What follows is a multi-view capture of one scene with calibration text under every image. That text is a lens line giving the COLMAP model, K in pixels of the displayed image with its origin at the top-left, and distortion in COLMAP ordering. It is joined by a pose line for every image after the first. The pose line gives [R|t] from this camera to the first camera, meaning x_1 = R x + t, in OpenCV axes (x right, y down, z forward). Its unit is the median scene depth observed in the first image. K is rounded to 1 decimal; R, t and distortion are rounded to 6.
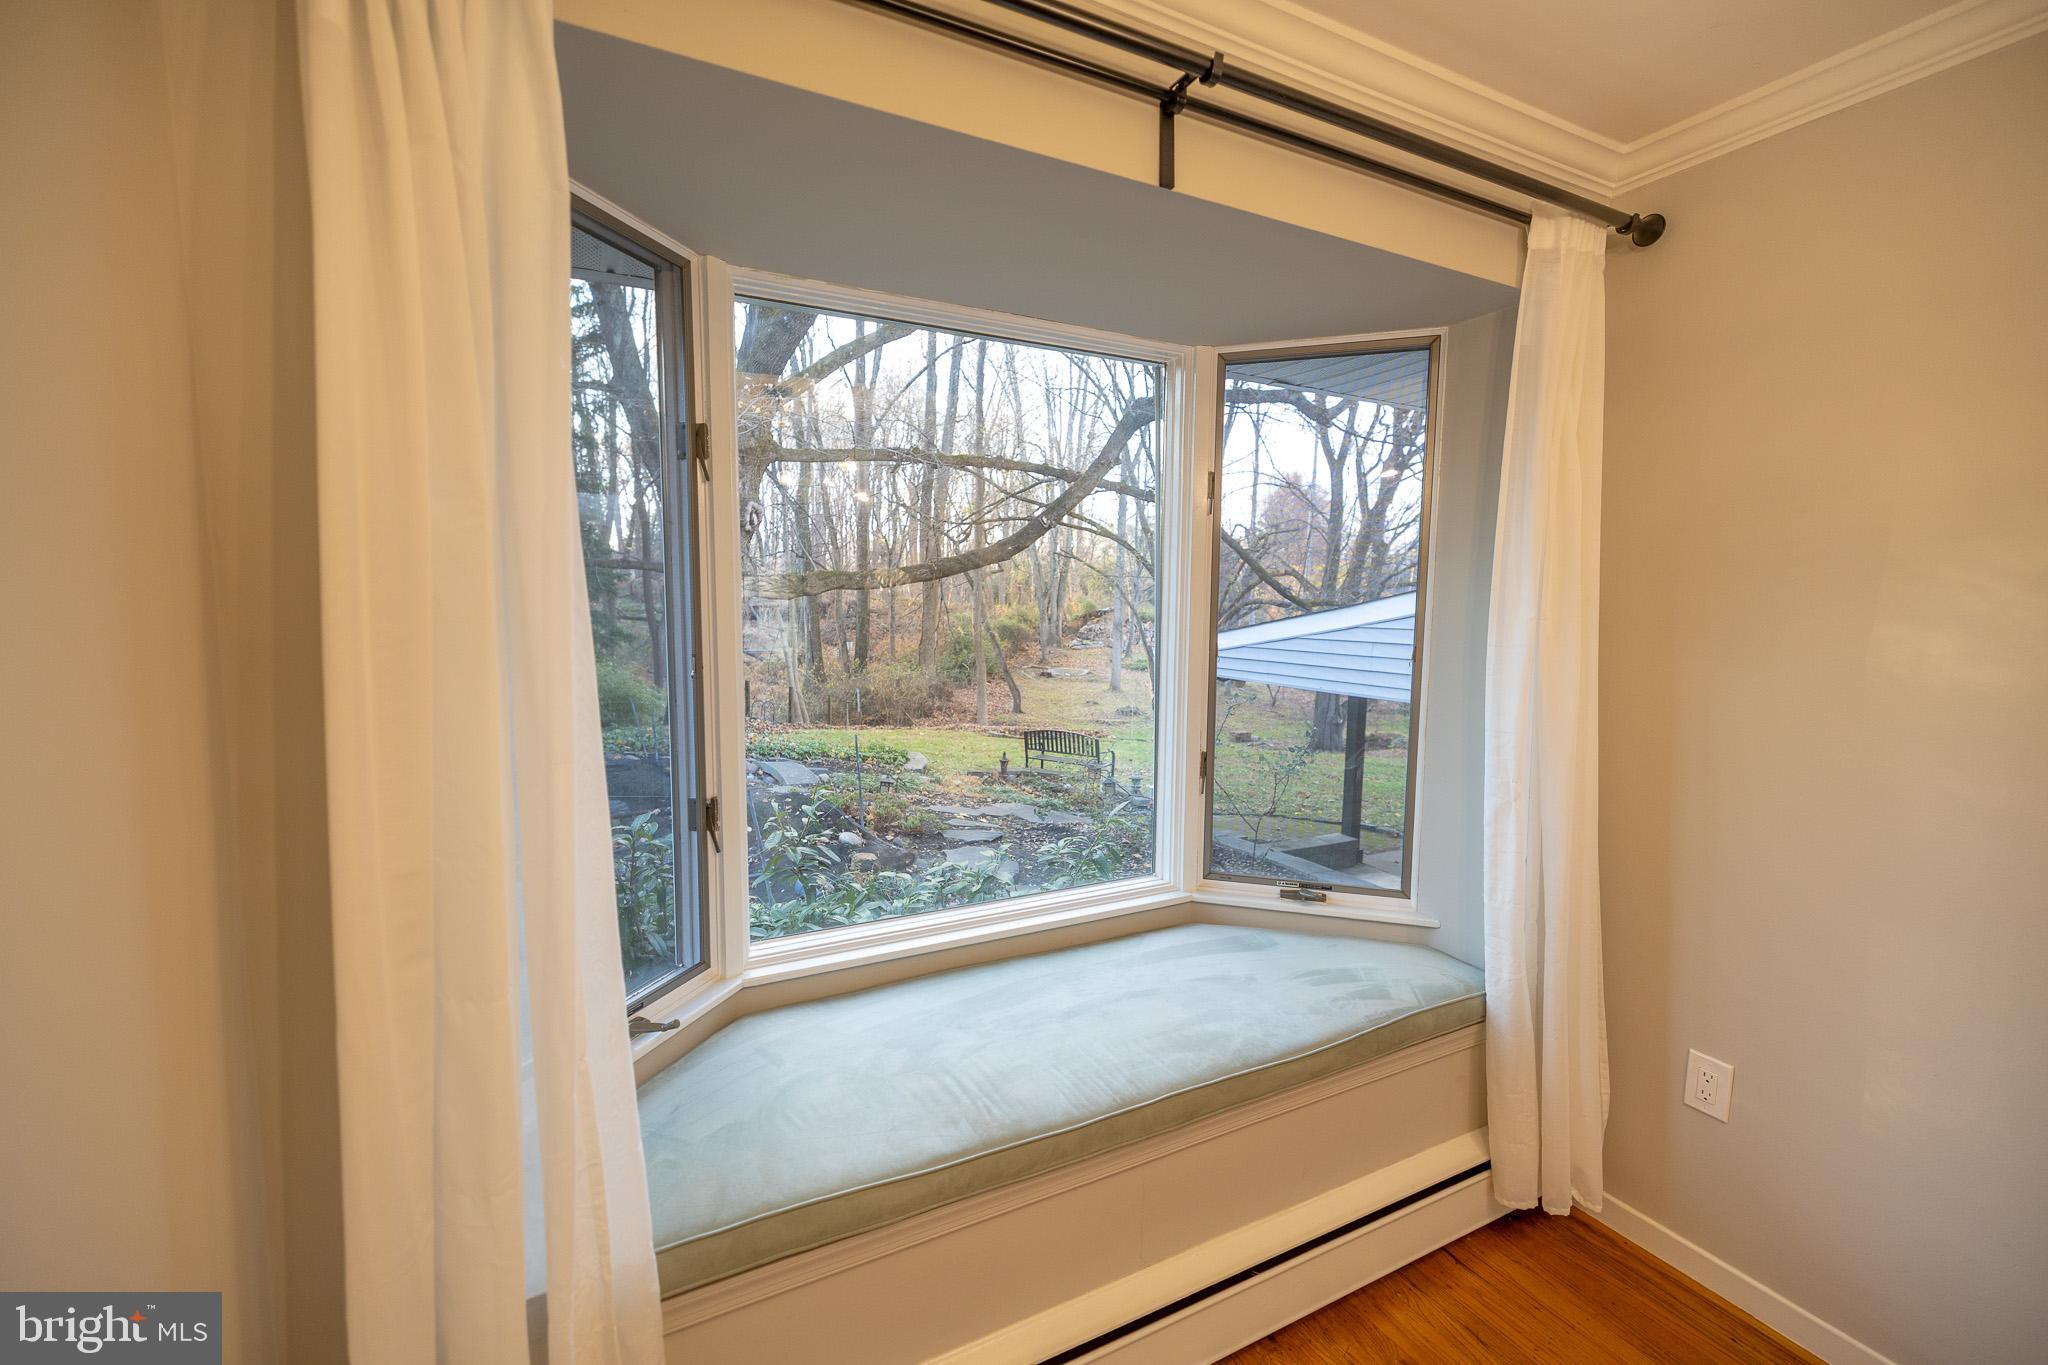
lens RADIAL K [[851.4, 0, 1020.4], [0, 851.4, 679.2], [0, 0, 1]] dist [-0.001304, -0.000398]
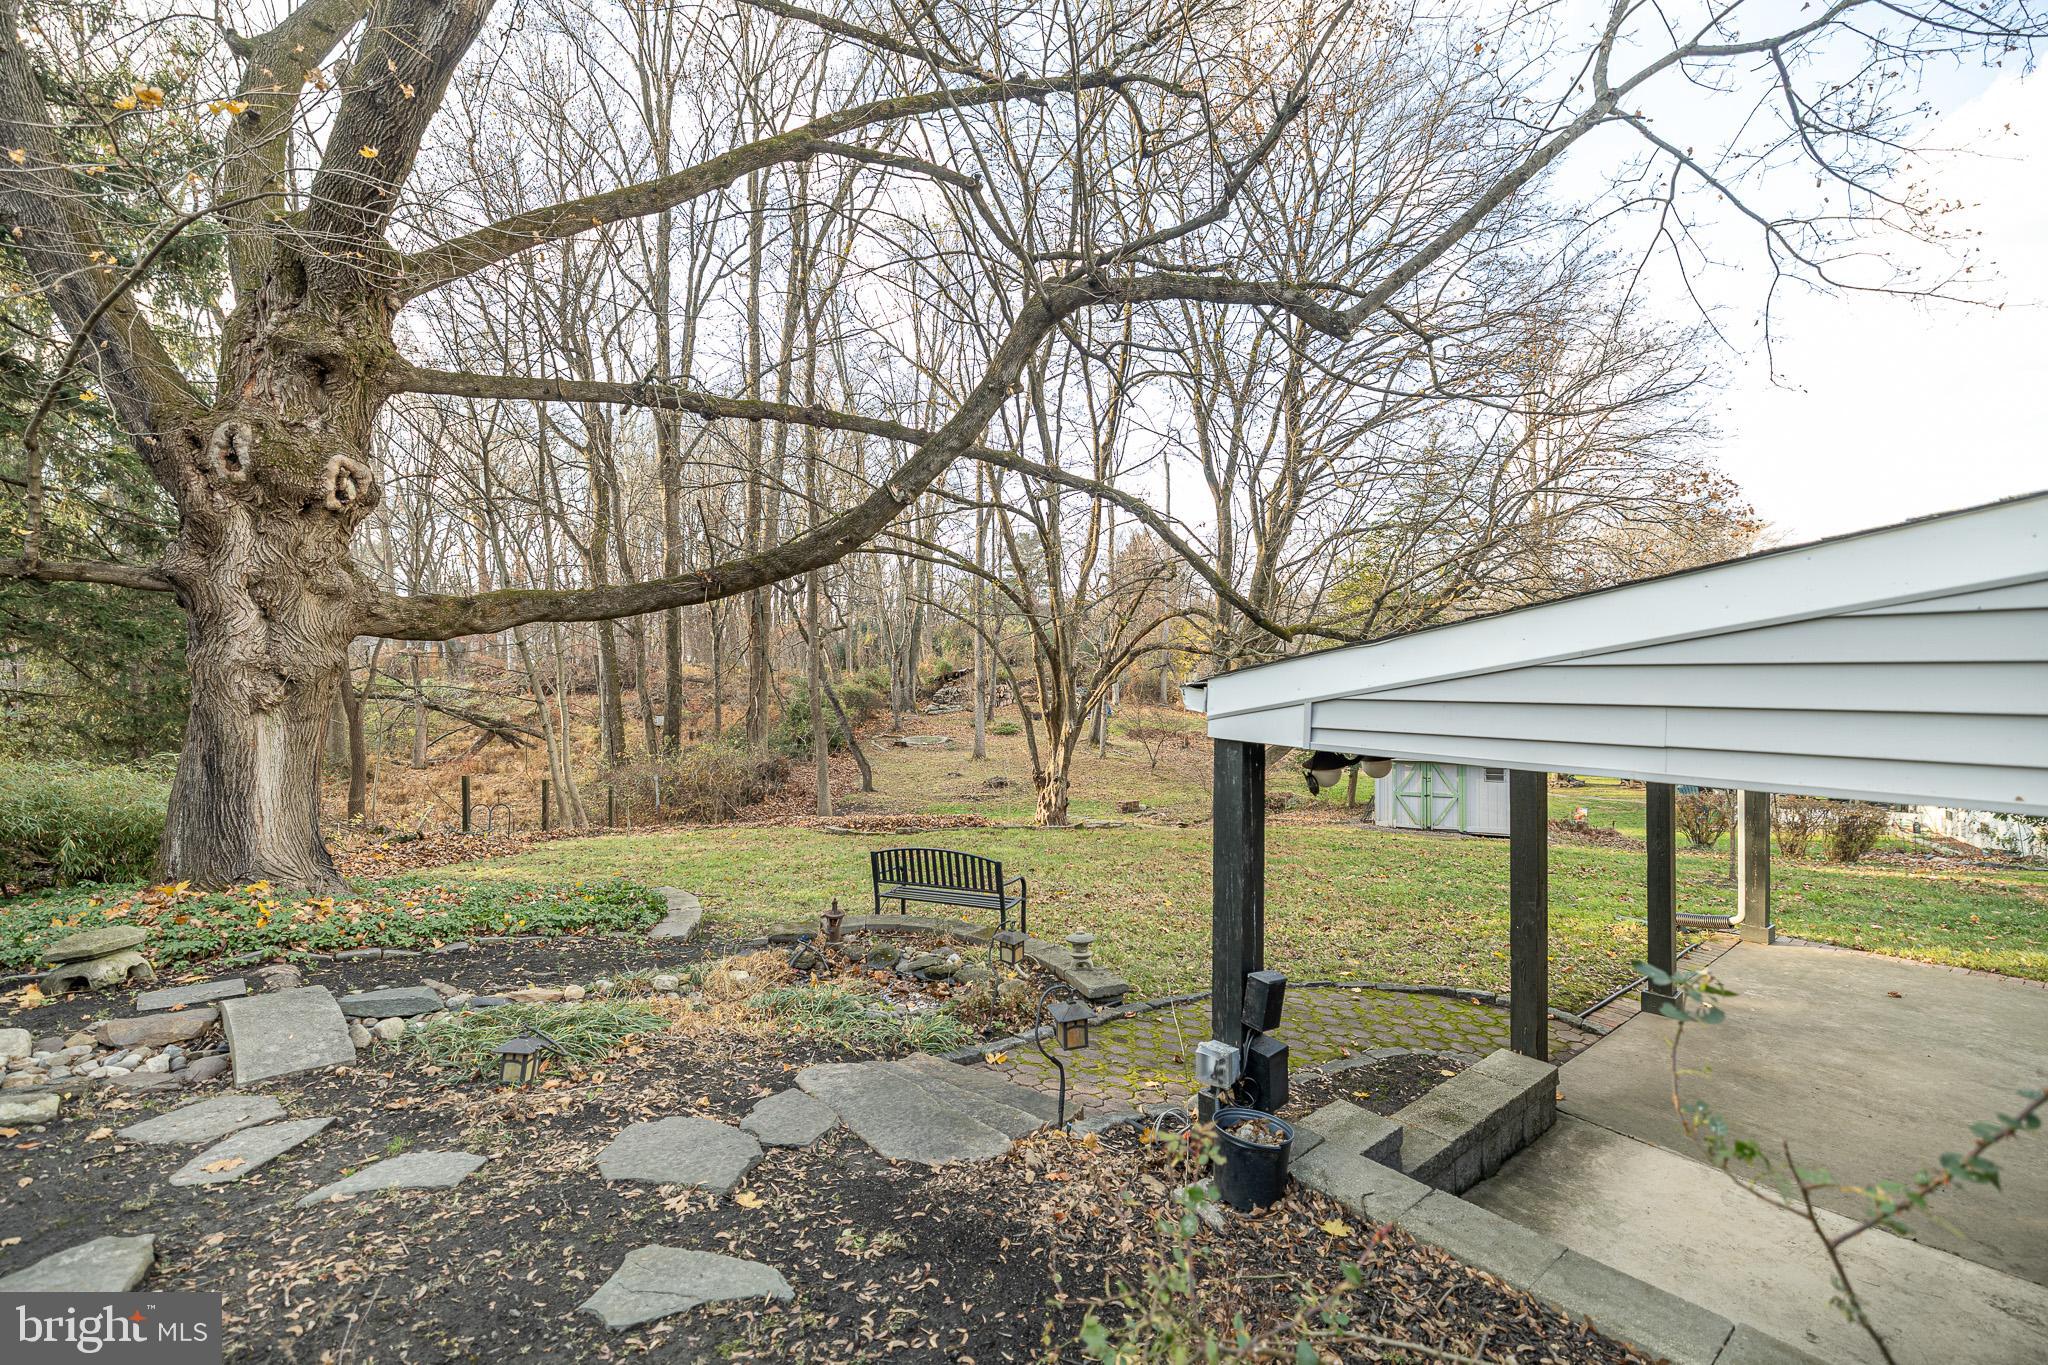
lens RADIAL K [[851.4, 0, 1025.7], [0, 851.4, 669.1], [0, 0, 1]] dist [-0.001304, -0.000398]
pose [[0.983371, -0.030950, 0.178949, 0.002884], [0.046721, 0.995319, -0.084598, -0.003063], [-0.175493, 0.091552, 0.980215, 0.137807]]
